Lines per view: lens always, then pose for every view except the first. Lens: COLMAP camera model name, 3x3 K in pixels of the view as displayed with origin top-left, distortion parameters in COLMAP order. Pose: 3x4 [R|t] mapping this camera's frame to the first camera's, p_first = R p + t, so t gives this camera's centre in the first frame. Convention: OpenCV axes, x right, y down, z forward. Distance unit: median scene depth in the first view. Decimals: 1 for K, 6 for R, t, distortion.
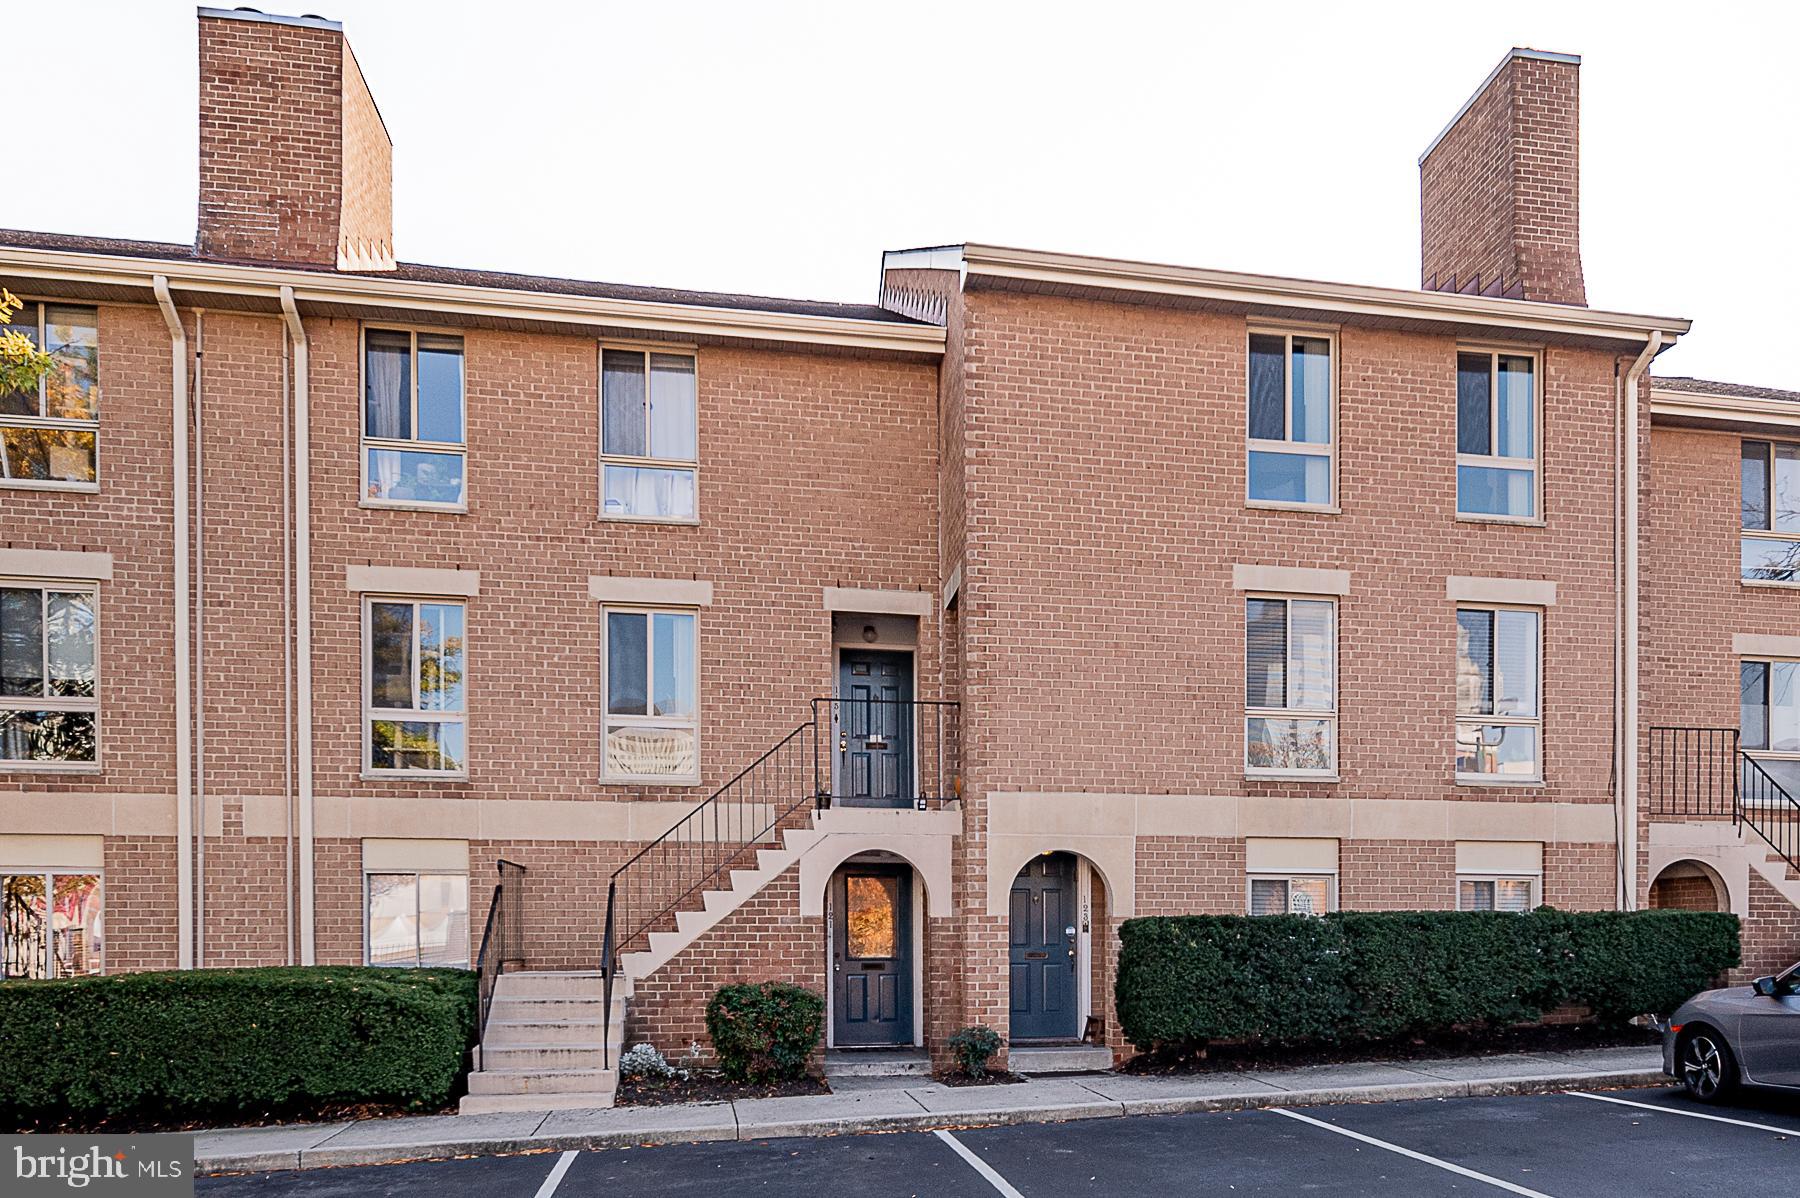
lens RADIAL K [[725.7, 0, 899.7], [0, 725.7, 696.8], [0, 0, 1]] dist [-0.000660, -0.000417]
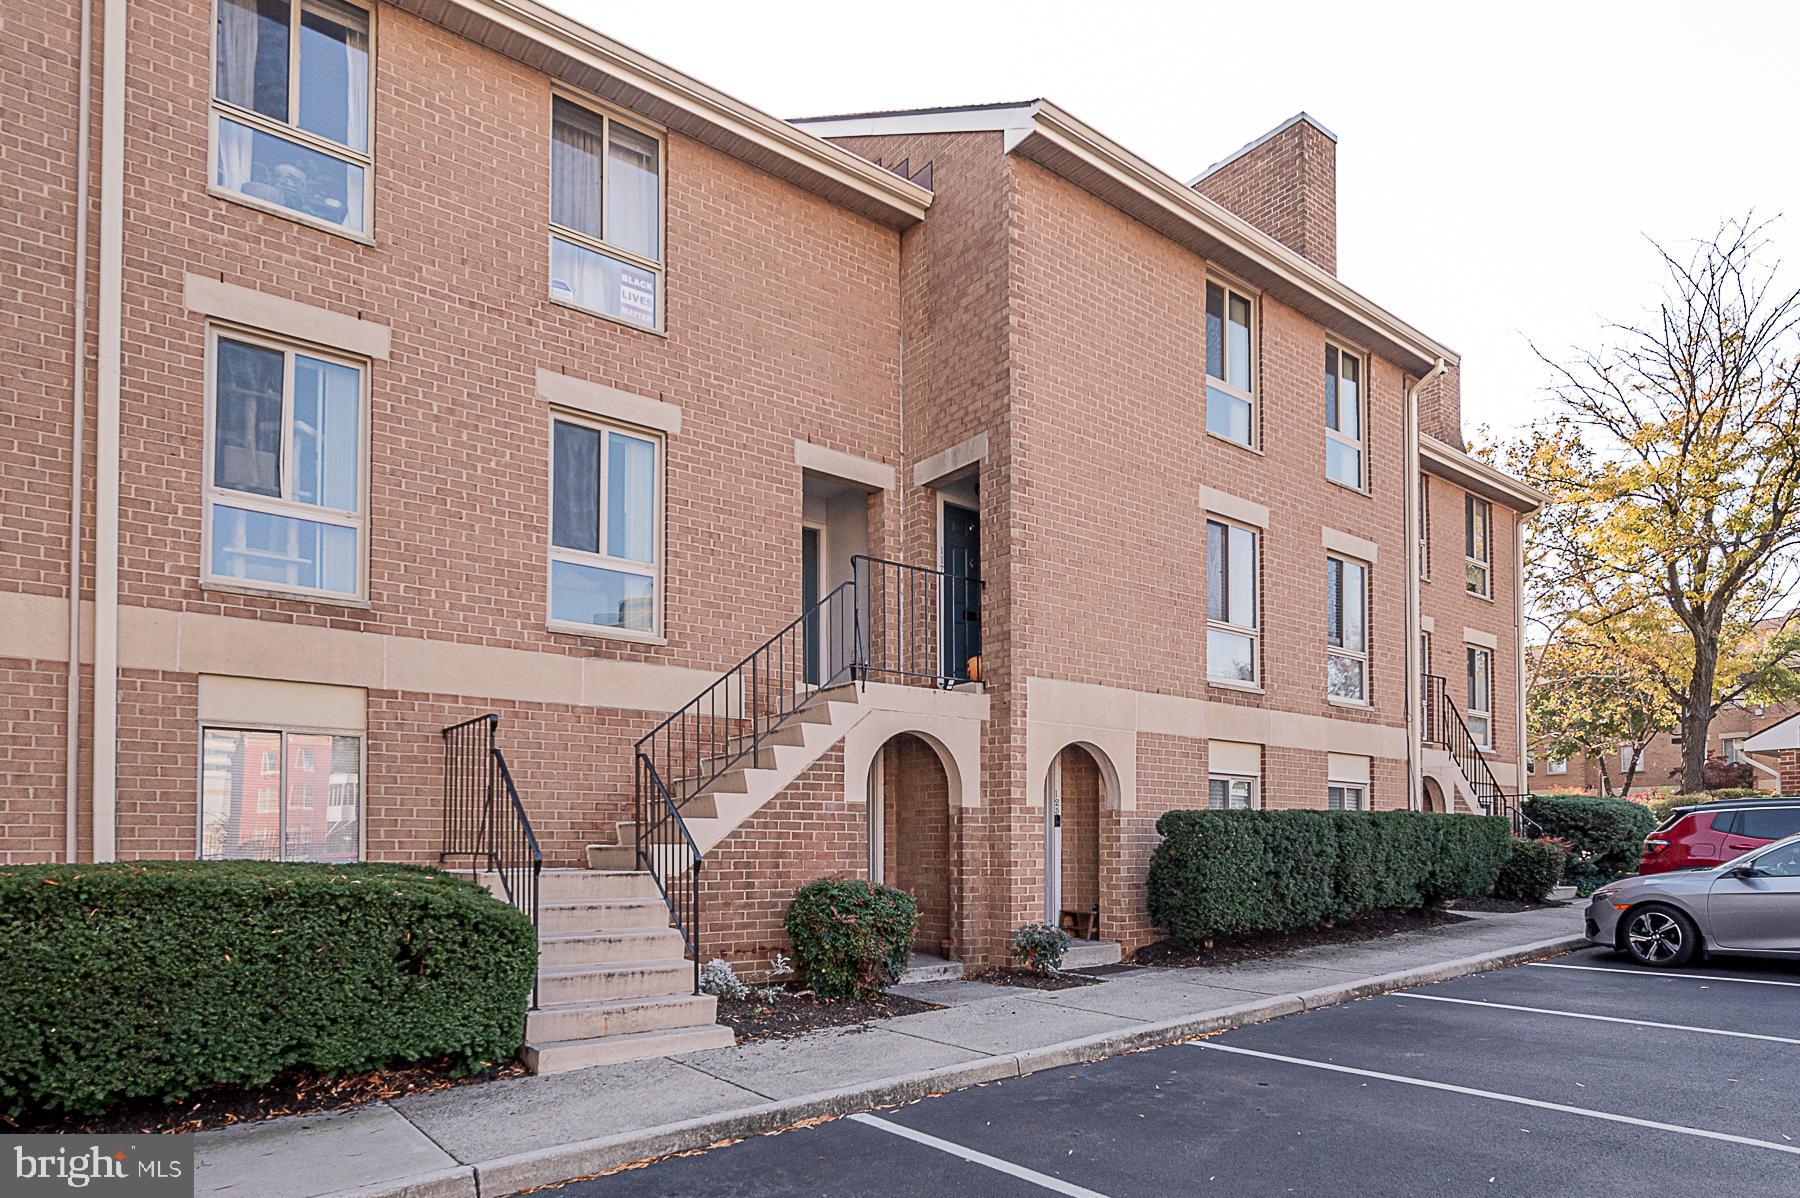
lens RADIAL K [[717.6, 0, 897.8], [0, 717.6, 607.6], [0, 0, 1]] dist [-0.000502, -0.000545]
pose [[0.944847, 0.105654, 0.310003, -0.306538], [-0.108894, 0.994030, -0.006886, 0.061004], [-0.308880, -0.027251, 0.950711, 0.151180]]
